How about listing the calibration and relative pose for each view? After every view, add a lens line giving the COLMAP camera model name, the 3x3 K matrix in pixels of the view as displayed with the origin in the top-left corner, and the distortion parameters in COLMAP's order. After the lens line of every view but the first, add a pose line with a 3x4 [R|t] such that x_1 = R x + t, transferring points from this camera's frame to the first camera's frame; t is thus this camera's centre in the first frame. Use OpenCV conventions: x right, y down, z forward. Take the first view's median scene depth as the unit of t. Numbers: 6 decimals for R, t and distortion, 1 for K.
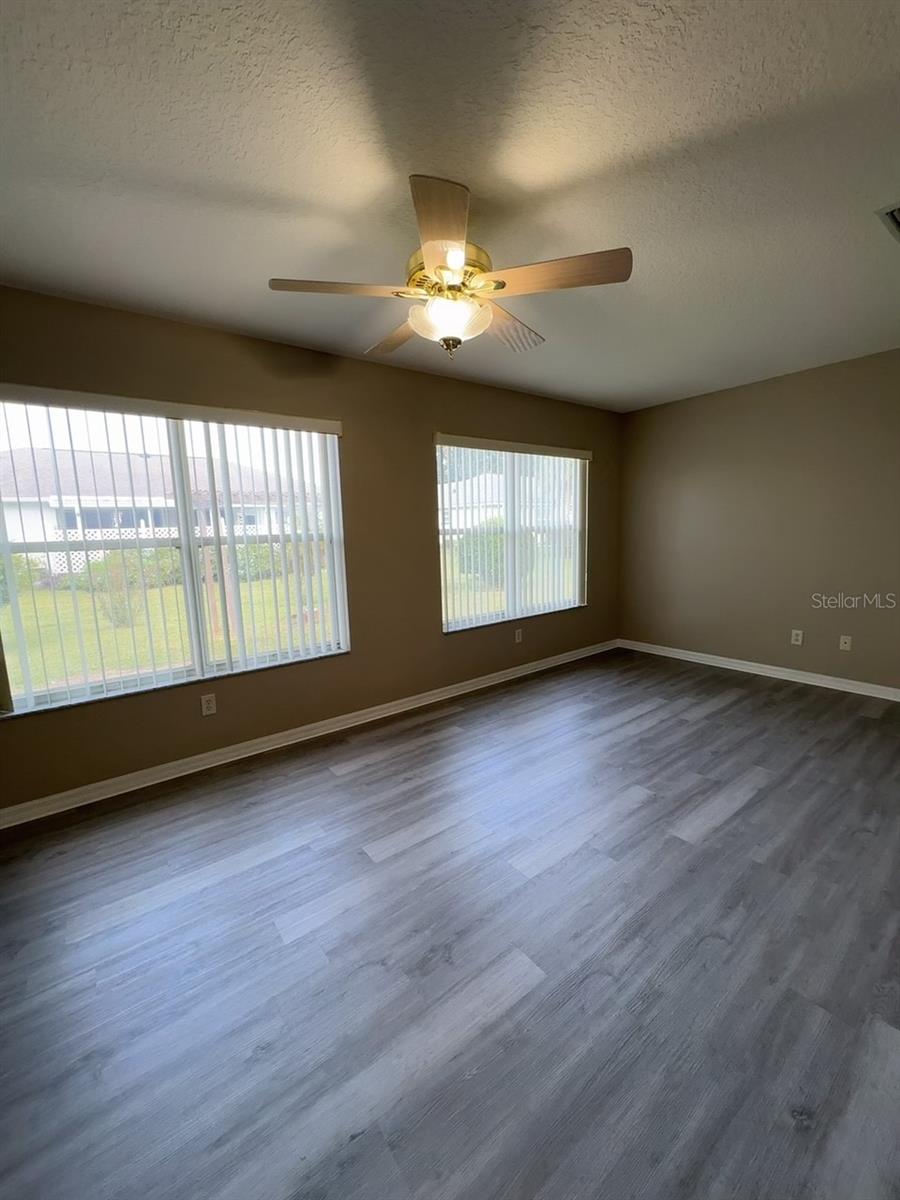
lens RADIAL K [[476.8, 0, 448.4], [0, 476.8, 600.2], [0, 0, 1]] dist [-0.003803, 0.000708]
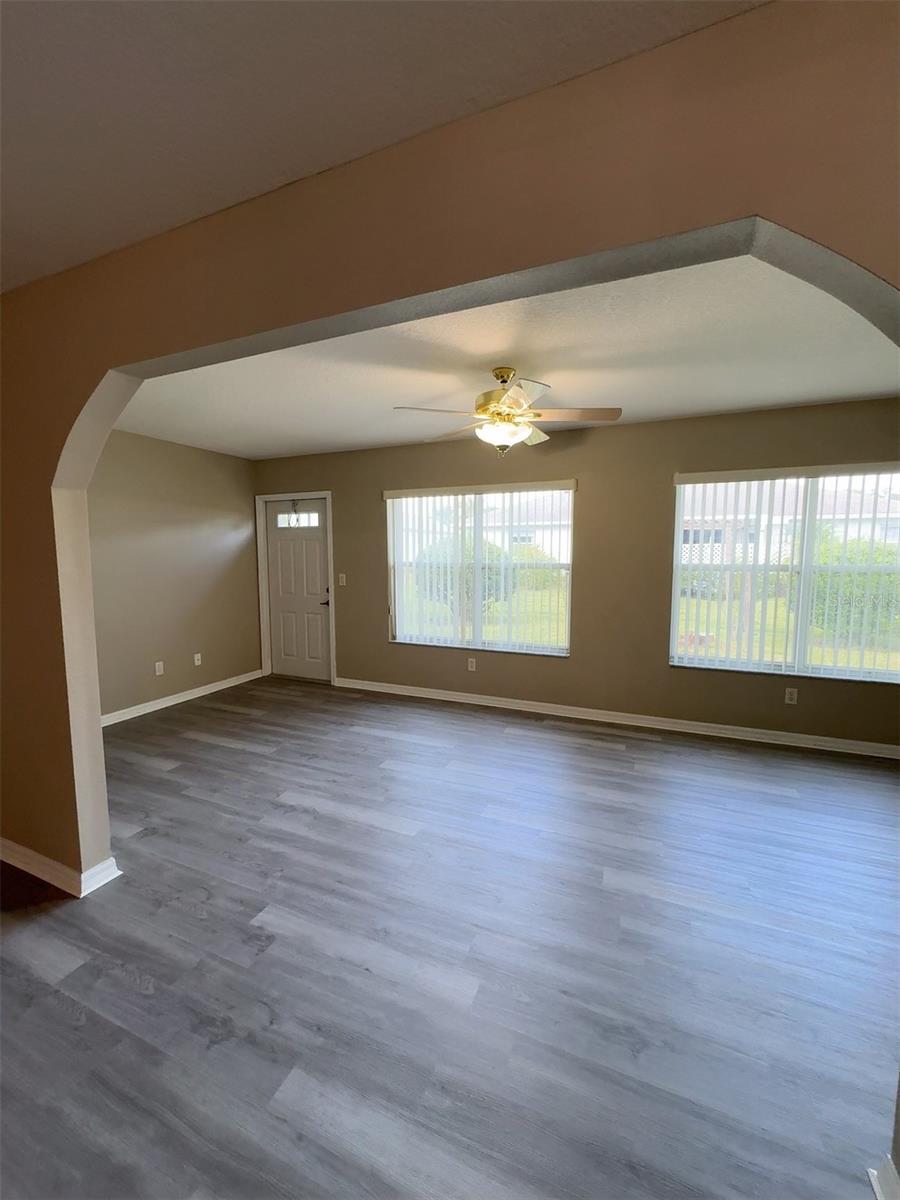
lens RADIAL K [[476.8, 0, 450.5], [0, 476.8, 590.6], [0, 0, 1]] dist [-0.003803, 0.000708]
pose [[0.491303, 0.098865, -0.865360, 0.730087], [-0.141884, 0.989350, 0.032477, -0.064425], [0.859355, 0.106825, 0.500098, 0.079500]]
